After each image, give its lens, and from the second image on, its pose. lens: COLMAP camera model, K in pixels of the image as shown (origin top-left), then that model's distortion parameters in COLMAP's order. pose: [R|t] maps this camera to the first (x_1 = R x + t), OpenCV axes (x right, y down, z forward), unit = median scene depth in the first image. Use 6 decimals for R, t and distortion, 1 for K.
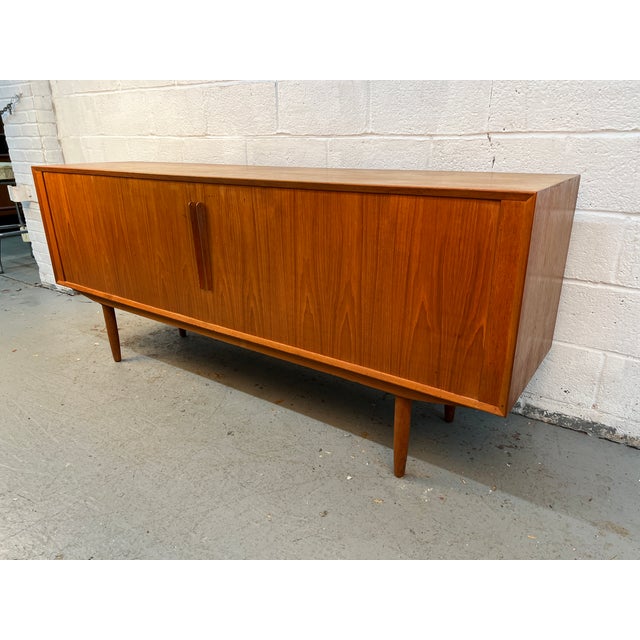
lens RADIAL K [[481.8, 0, 324.8], [0, 481.8, 321.6], [0, 0, 1]] dist [0.056479, -0.063940]
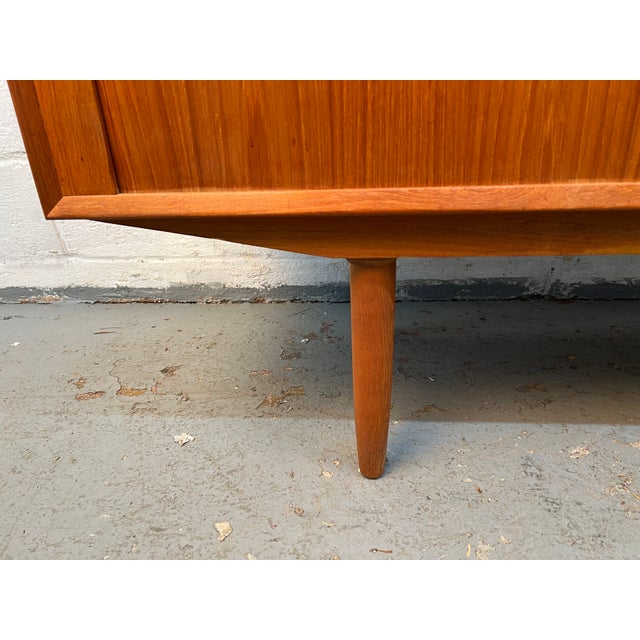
lens RADIAL K [[481.8, 0, 326.8], [0, 481.8, 327.9], [0, 0, 1]] dist [0.056479, -0.063940]
pose [[0.862133, -0.240640, 0.445891, -0.747564], [0.204939, 0.970438, 0.127480, -0.050207], [-0.463386, -0.018525, 0.885963, 1.052293]]
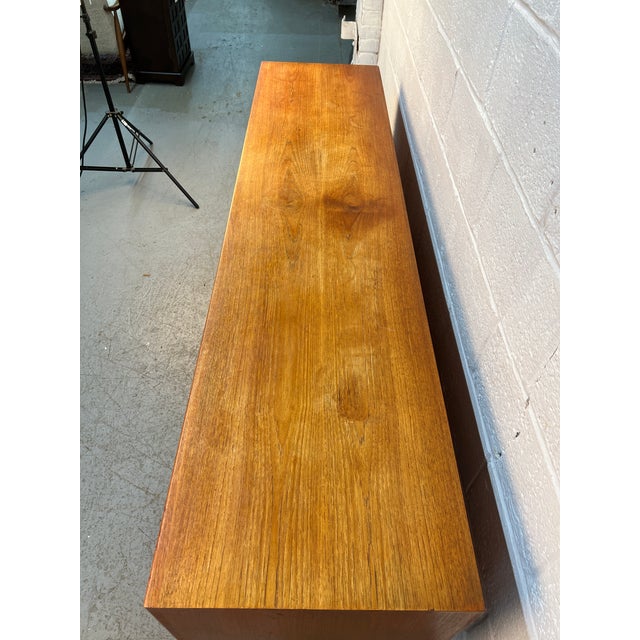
lens RADIAL K [[481.8, 0, 316.8], [0, 481.8, 325.0], [0, 0, 1]] dist [0.056479, -0.063940]
pose [[0.569460, 0.630915, -0.526936, 0.406855], [-0.322914, 0.761190, 0.562421, -0.628599], [0.755938, -0.150122, 0.637199, 0.460090]]
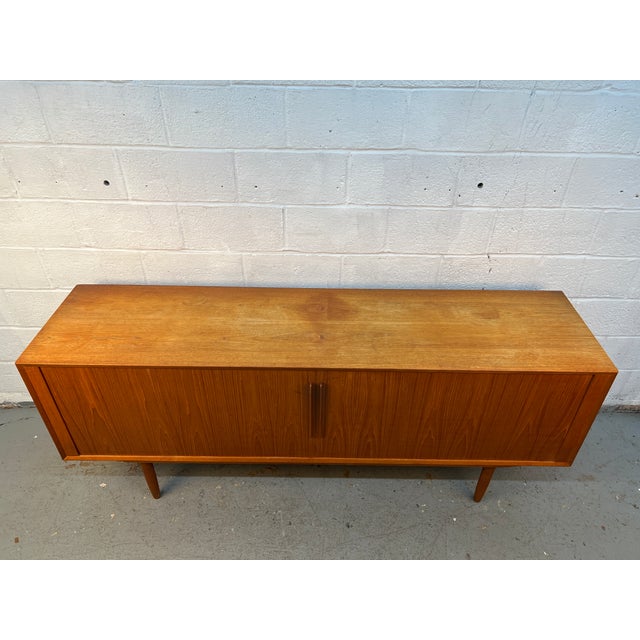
lens RADIAL K [[481.8, 0, 325.4], [0, 481.8, 322.9], [0, 0, 1]] dist [0.056479, -0.063940]
pose [[0.821755, -0.326736, 0.466865, -0.667636], [0.184294, 0.927644, 0.324827, -0.677985], [-0.539217, -0.180888, 0.822511, 0.104478]]
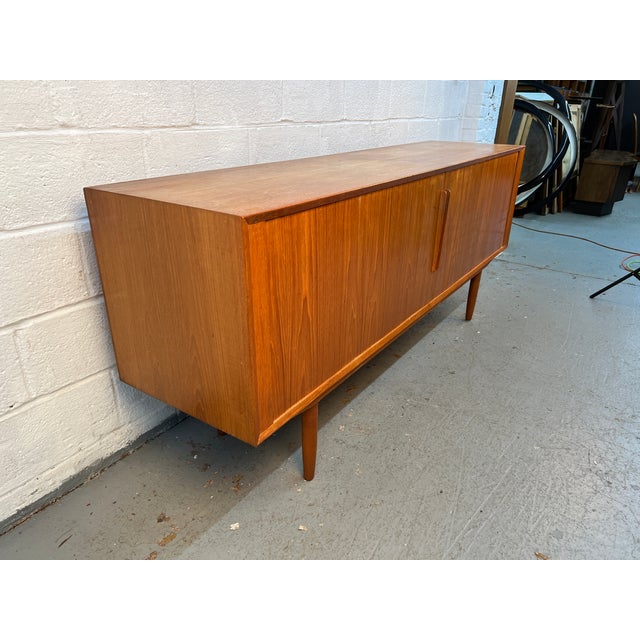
lens RADIAL K [[481.8, 0, 323.8], [0, 481.8, 325.8], [0, 0, 1]] dist [0.056479, -0.063940]
pose [[-0.016709, -0.411497, 0.911258, -1.280839], [0.342682, 0.853829, 0.391848, -0.471276], [-0.939303, 0.318819, 0.126746, 1.132988]]
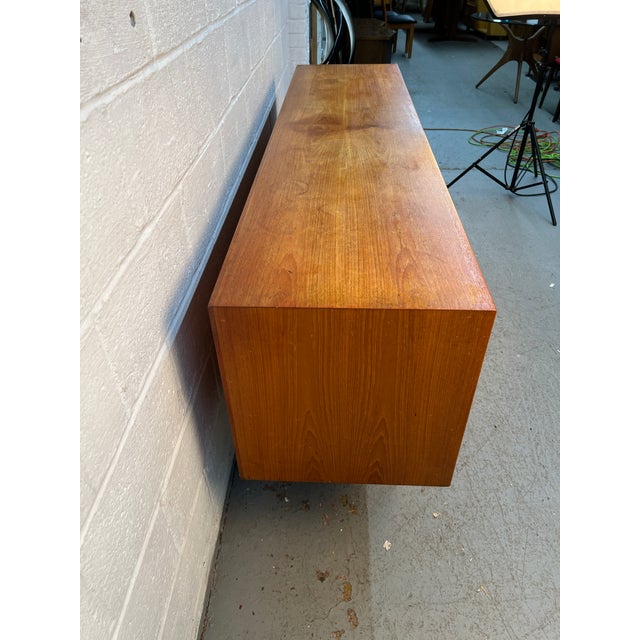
lens RADIAL K [[481.8, 0, 316.7], [0, 481.8, 329.8], [0, 0, 1]] dist [0.056479, -0.063940]
pose [[-0.538999, -0.514585, 0.666846, -0.992648], [0.319326, 0.607756, 0.727092, -0.804160], [-0.779430, 0.604843, -0.163259, 1.481073]]
